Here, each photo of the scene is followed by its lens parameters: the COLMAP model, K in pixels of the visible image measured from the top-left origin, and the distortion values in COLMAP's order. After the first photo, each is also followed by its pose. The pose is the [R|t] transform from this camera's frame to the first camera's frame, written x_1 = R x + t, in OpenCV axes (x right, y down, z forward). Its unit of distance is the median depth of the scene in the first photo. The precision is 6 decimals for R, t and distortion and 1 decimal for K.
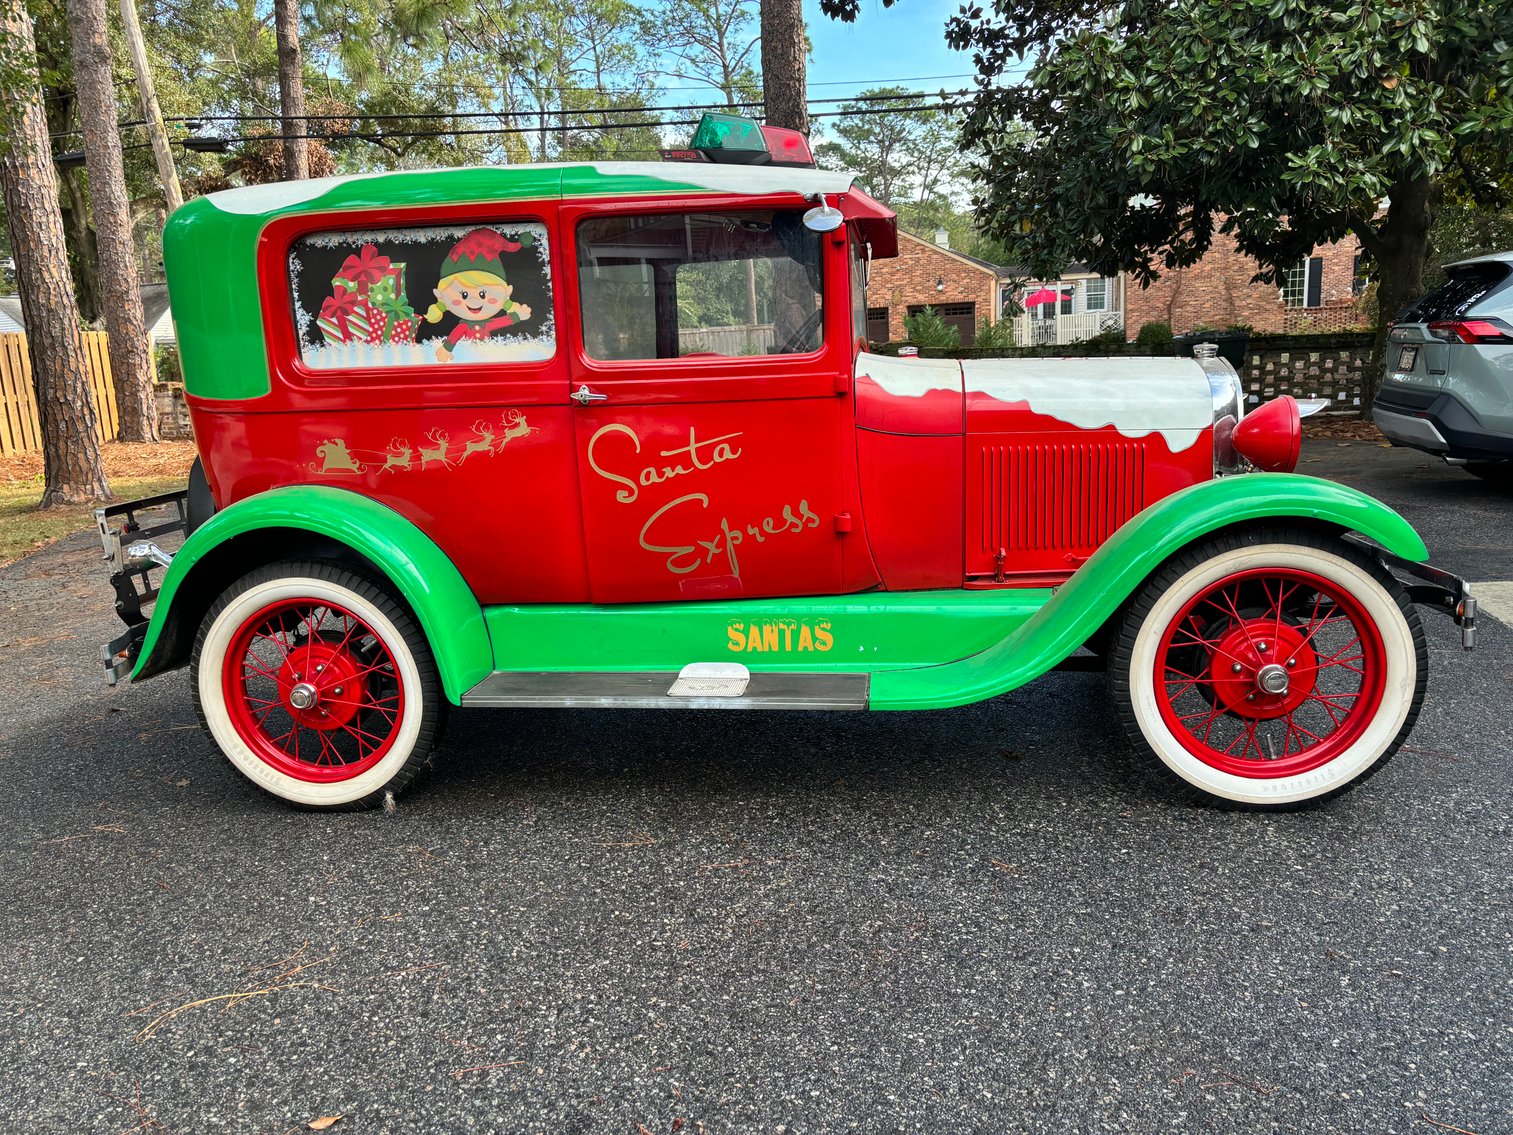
lens RADIAL K [[1144.1, 0, 746.2], [0, 1144.1, 574.6], [0, 0, 1]] dist [0.049438, -0.054597]
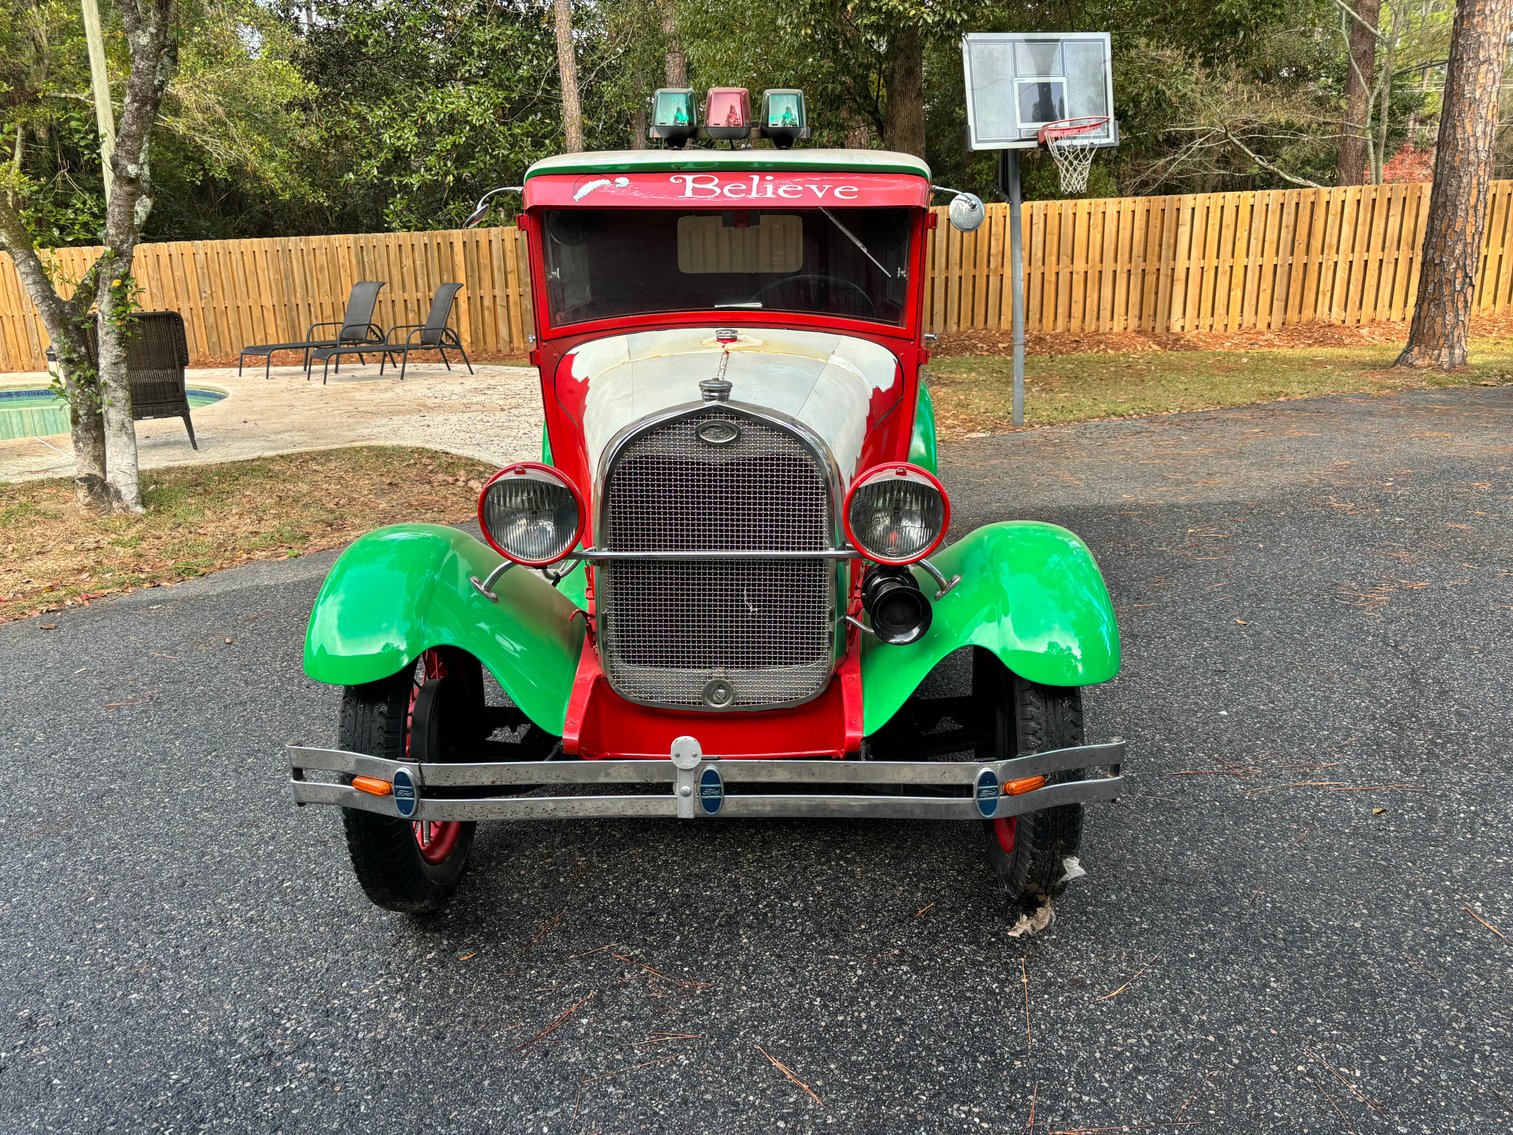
lens RADIAL K [[1144.1, 0, 767.7], [0, 1144.1, 566.4], [0, 0, 1]] dist [0.049438, -0.054597]
pose [[0.147240, 0.313768, -0.938014, 0.535913], [-0.171490, 0.942086, 0.288212, -0.147624], [0.974121, 0.118423, 0.192521, 0.452099]]
